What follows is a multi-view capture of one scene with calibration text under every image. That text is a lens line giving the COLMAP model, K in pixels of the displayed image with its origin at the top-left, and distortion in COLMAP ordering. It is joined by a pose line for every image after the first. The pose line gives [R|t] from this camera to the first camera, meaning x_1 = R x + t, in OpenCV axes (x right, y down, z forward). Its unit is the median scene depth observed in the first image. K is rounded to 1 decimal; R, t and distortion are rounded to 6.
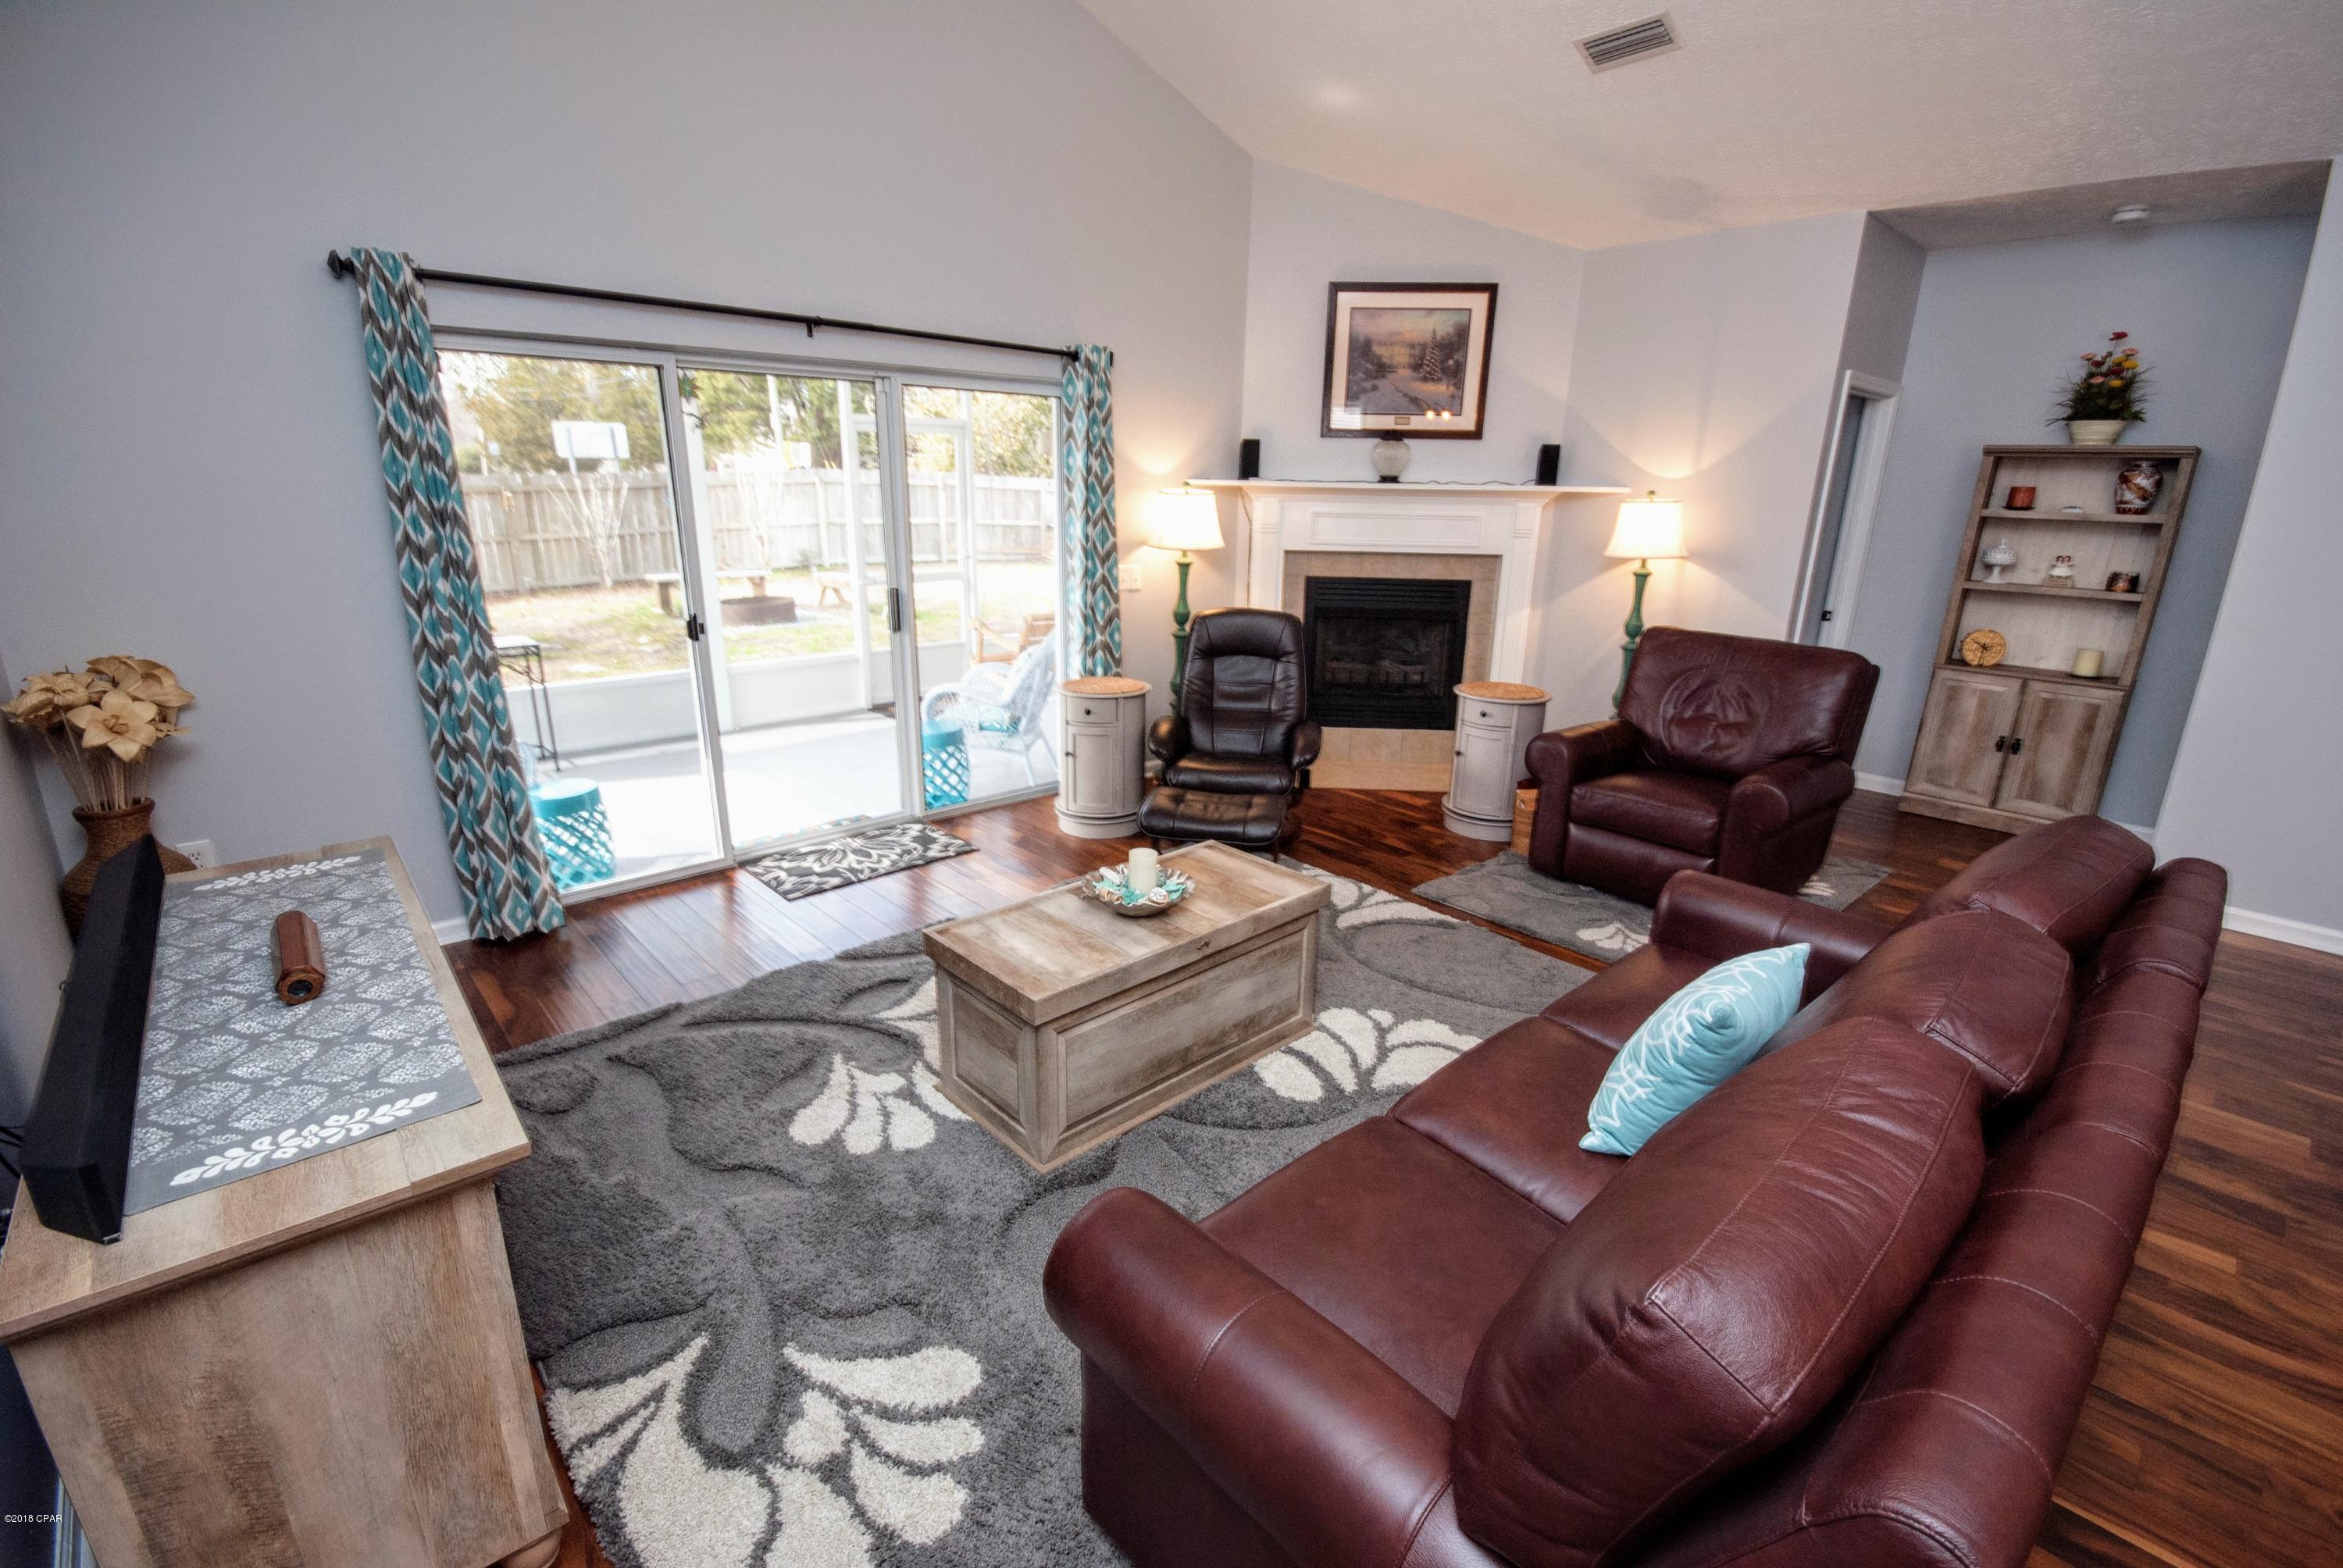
lens RADIAL K [[1027.7, 0, 1170.0], [0, 1027.7, 788.9], [0, 0, 1]] dist [0.002648, -0.007501]
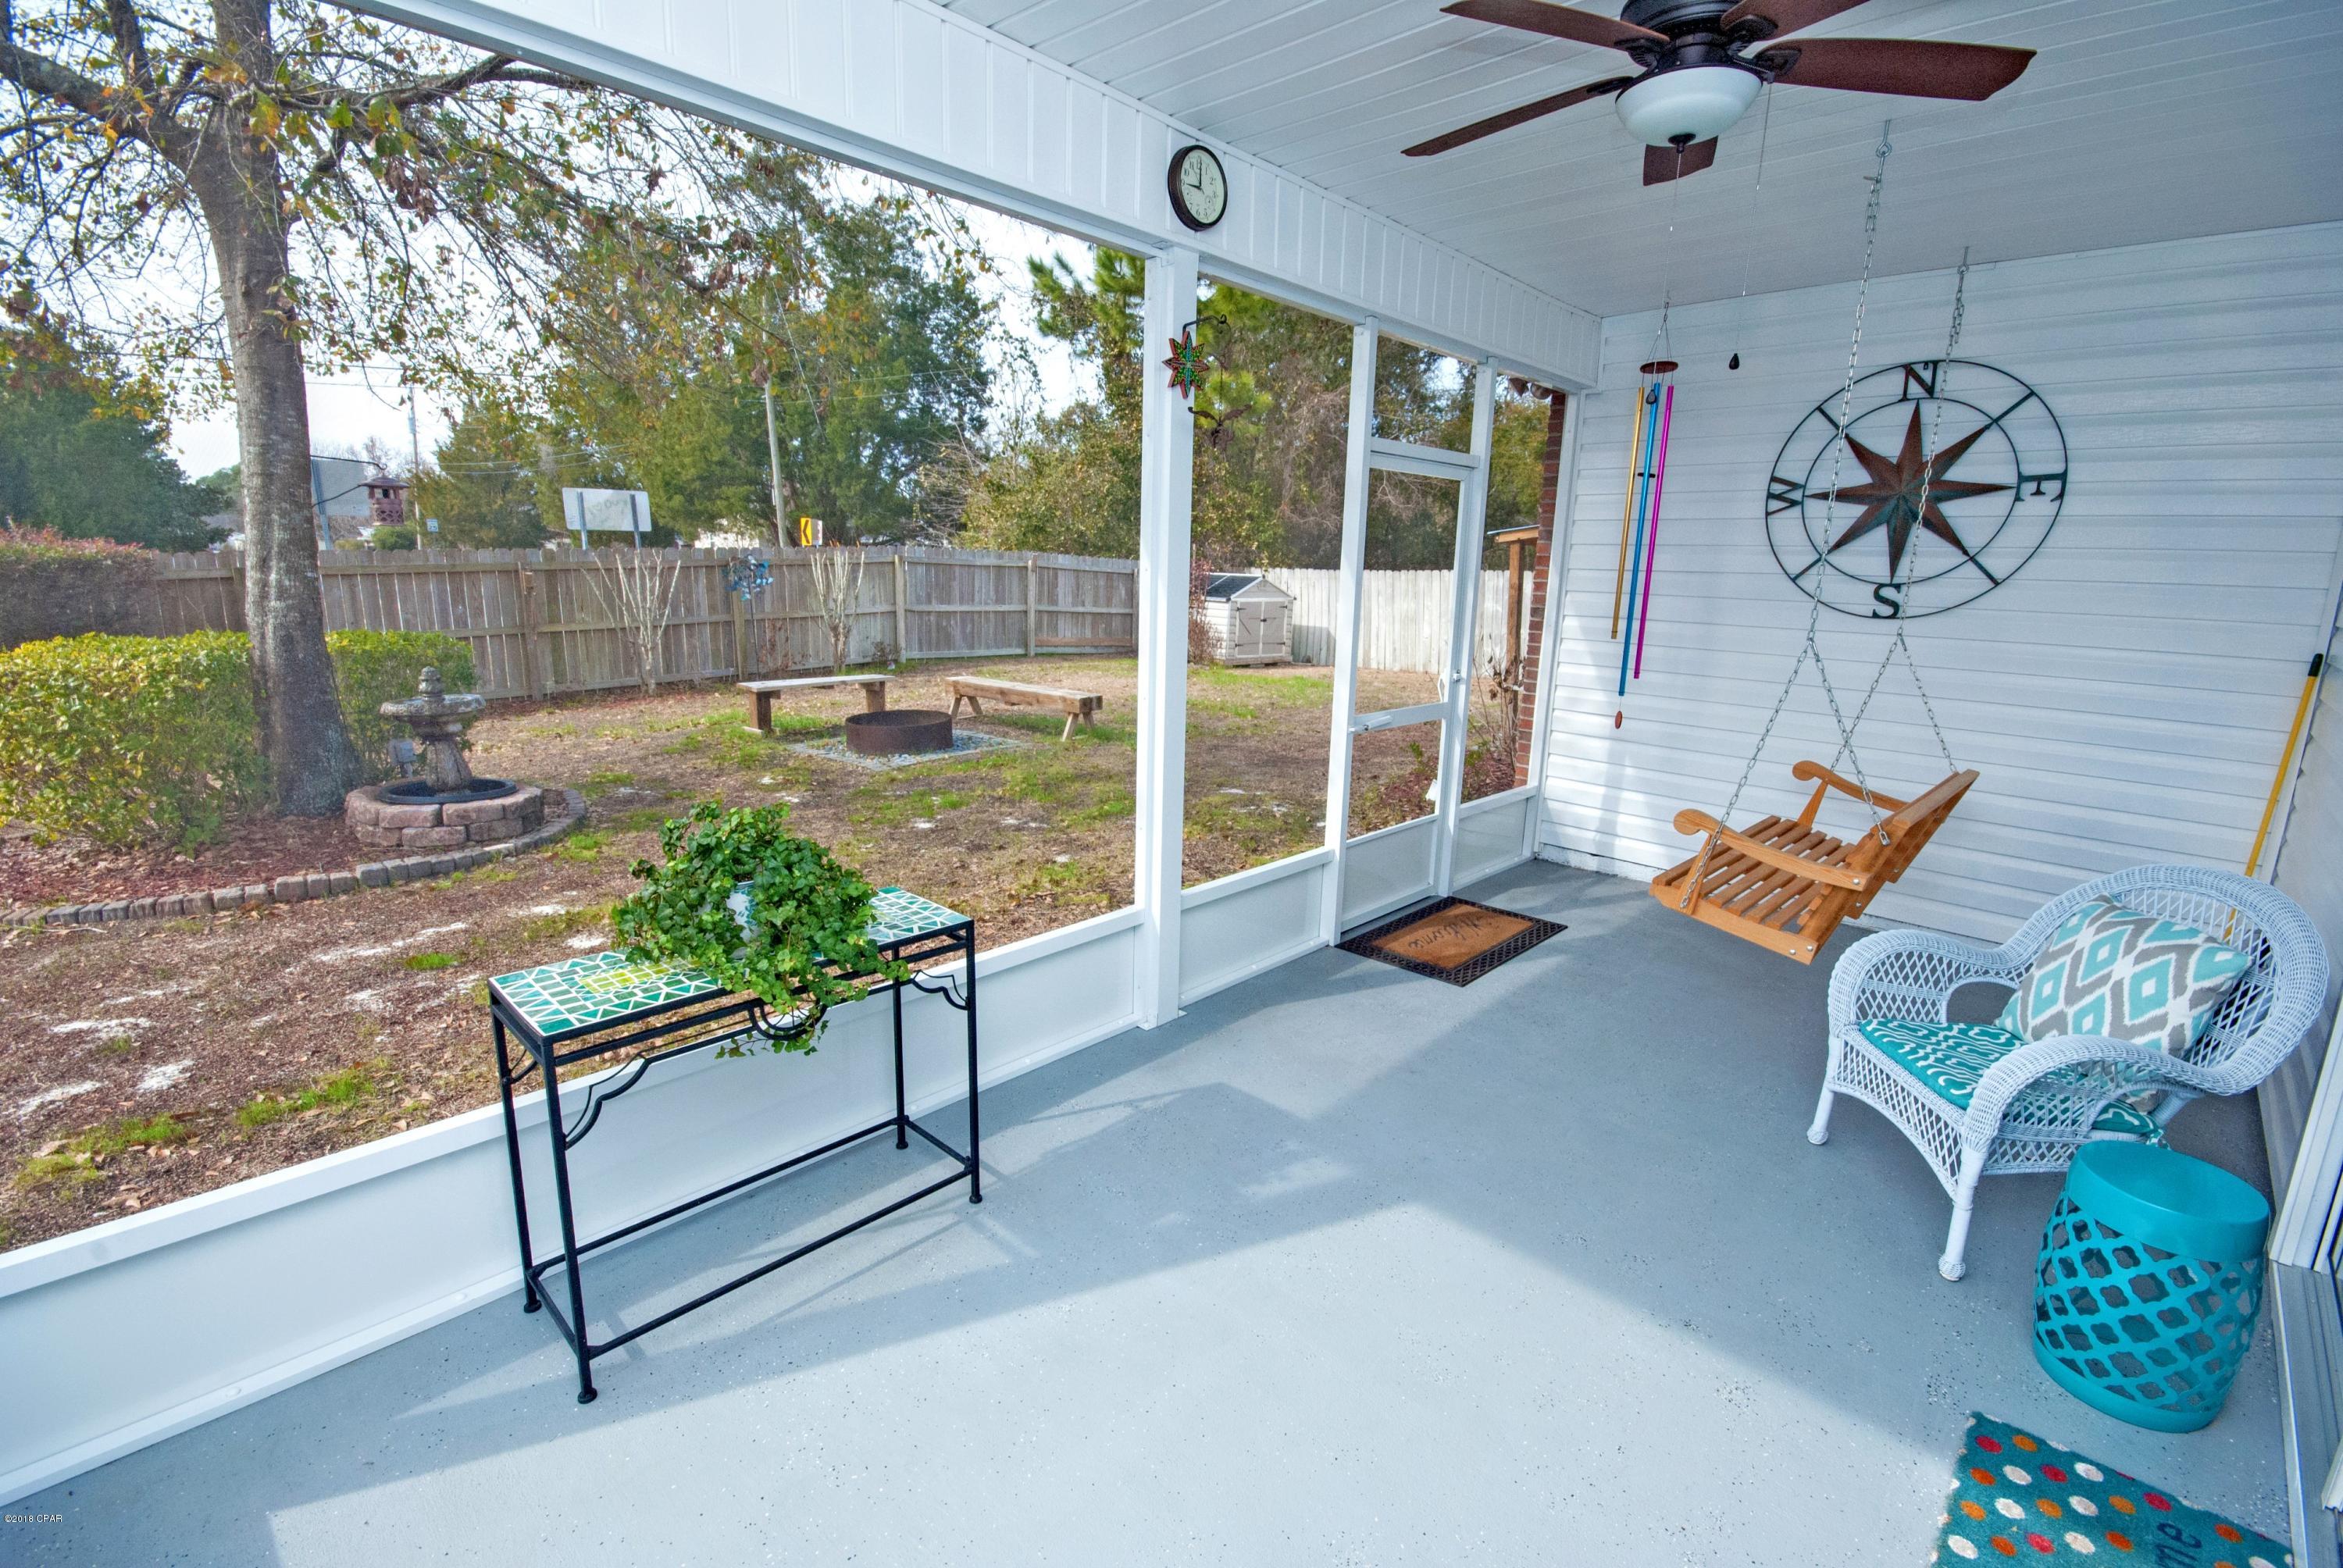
lens RADIAL K [[1027.7, 0, 1159.3], [0, 1027.7, 784.9], [0, 0, 1]] dist [0.002648, -0.007501]
pose [[0.998210, -0.006166, 0.059483, -0.157251], [0.010985, 0.996651, -0.081035, -0.044701], [-0.058784, 0.081544, 0.994935, 0.159548]]
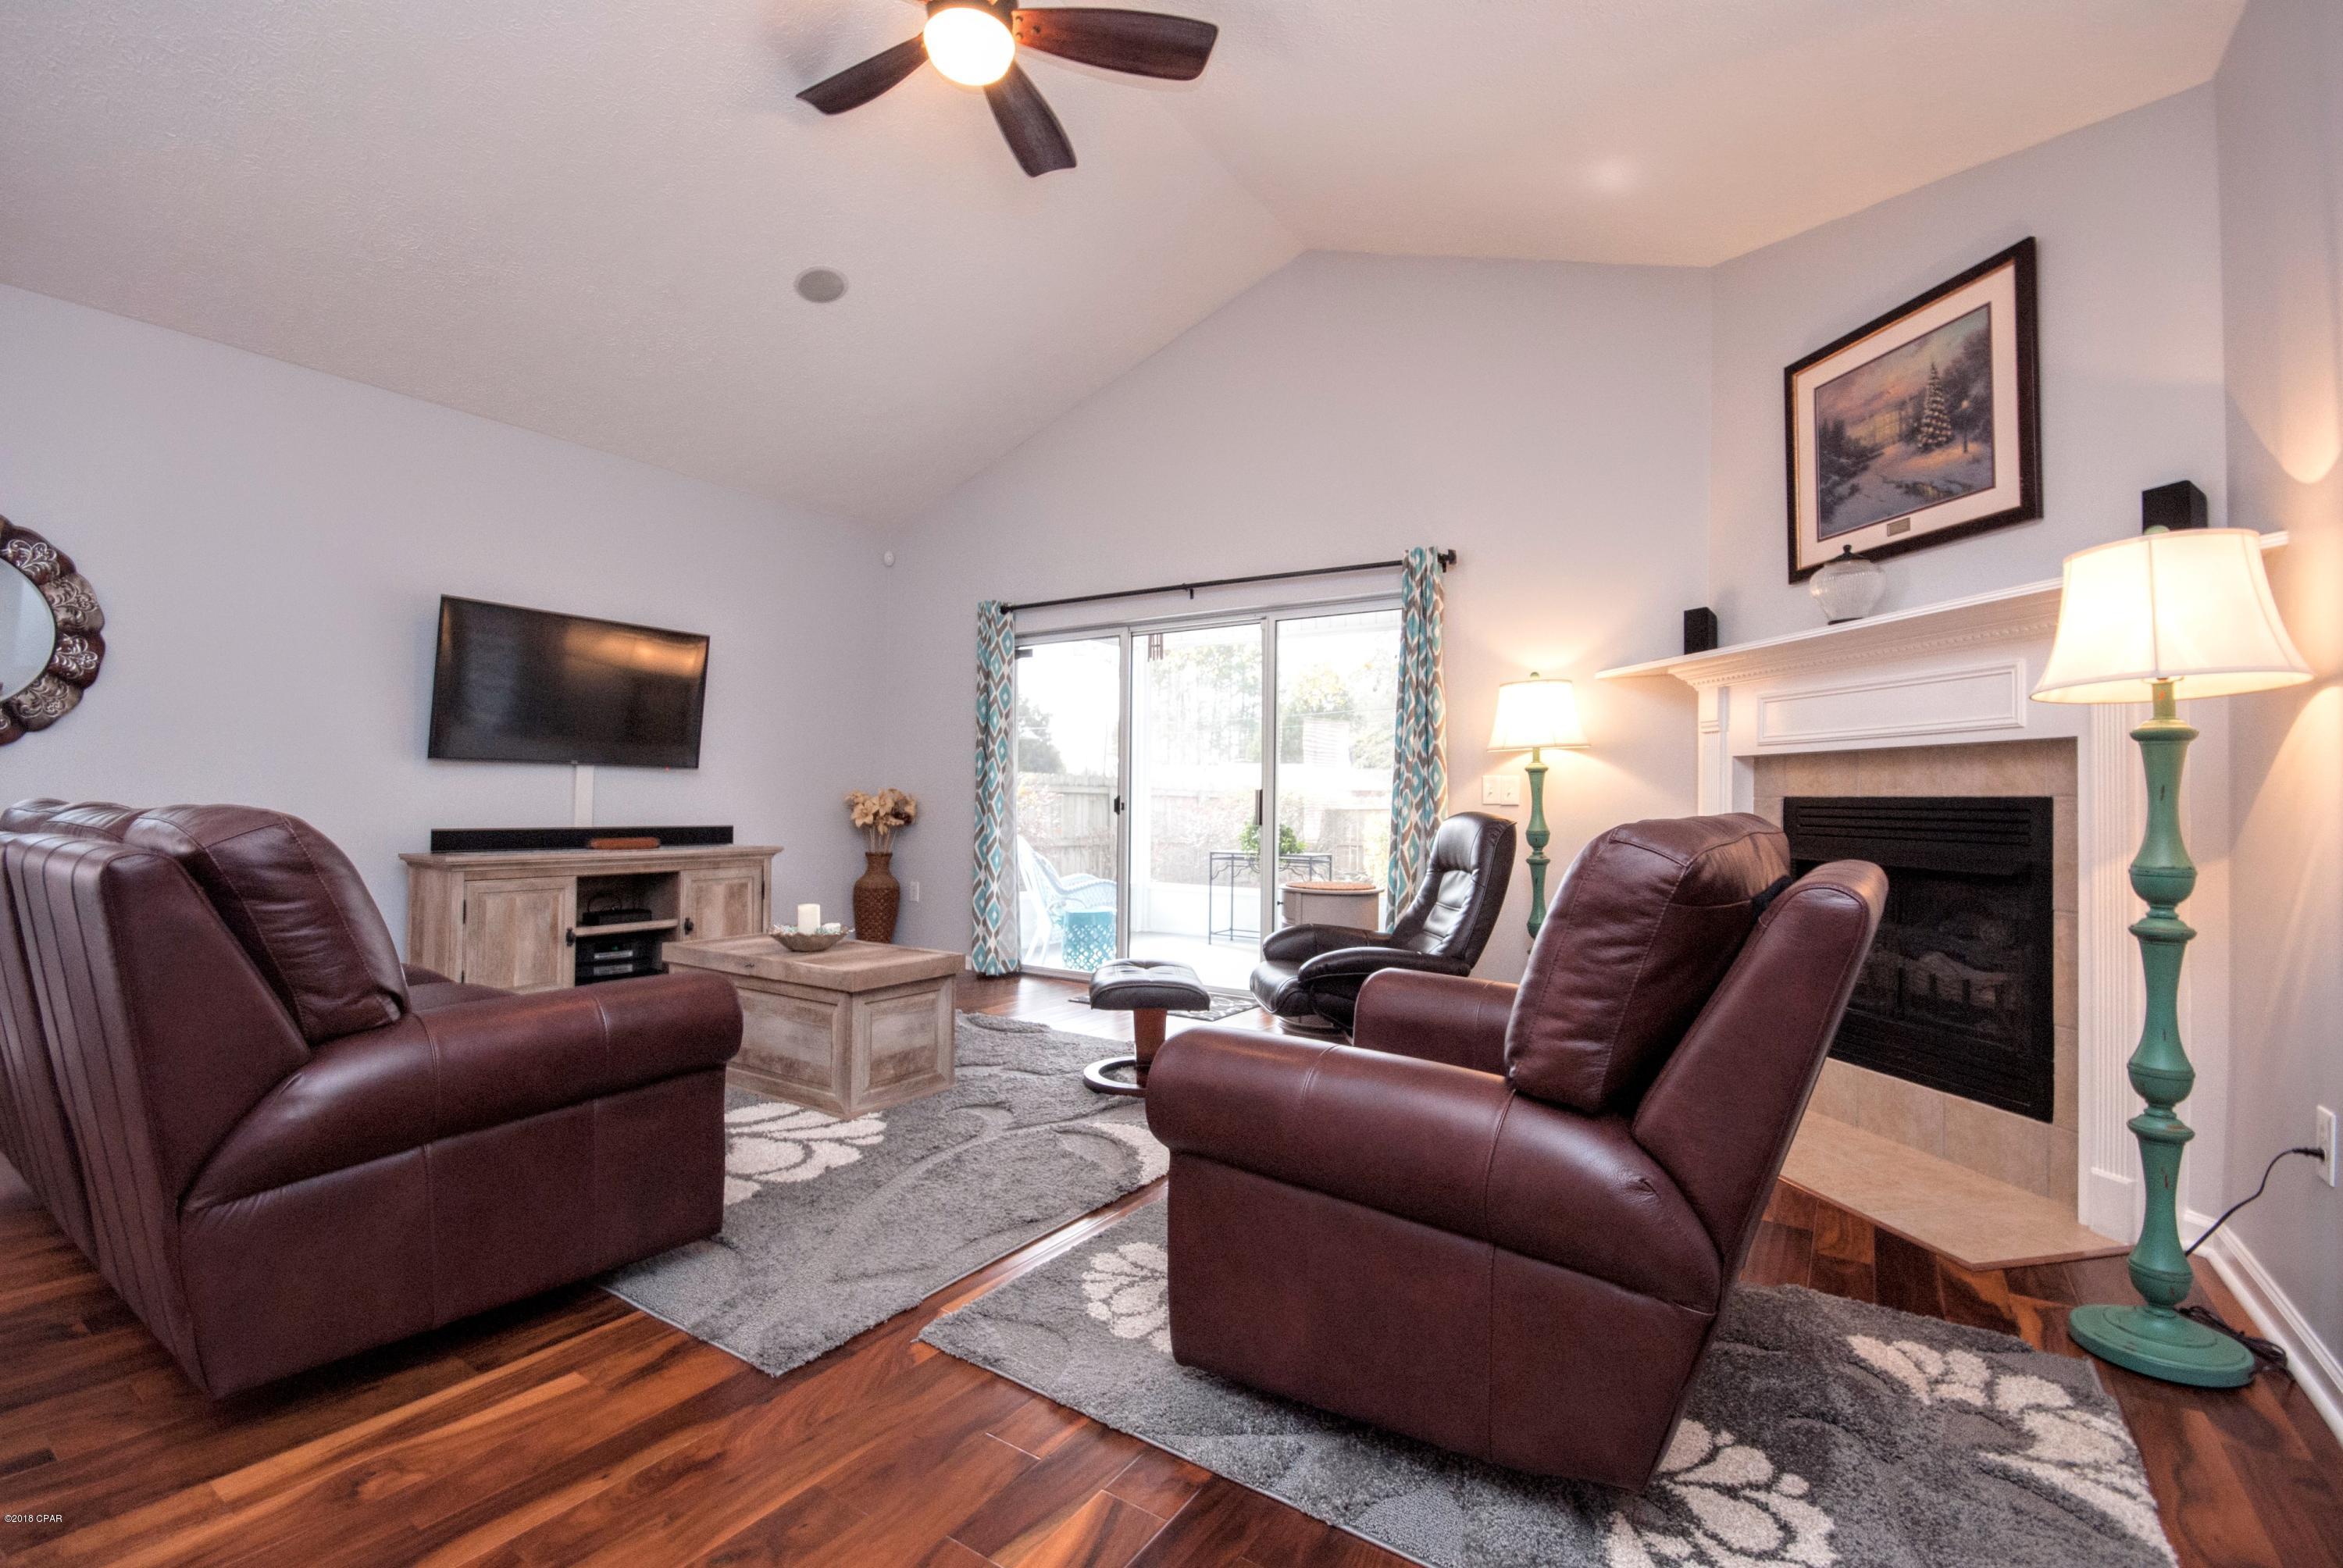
lens RADIAL K [[1027.7, 0, 1166.9], [0, 1027.7, 795.2], [0, 0, 1]] dist [0.002648, -0.007501]
pose [[0.237318, -0.022651, -0.971168, 0.832209], [-0.292923, 0.951526, -0.093773, -0.050805], [0.926216, 0.306732, 0.219179, 0.659215]]
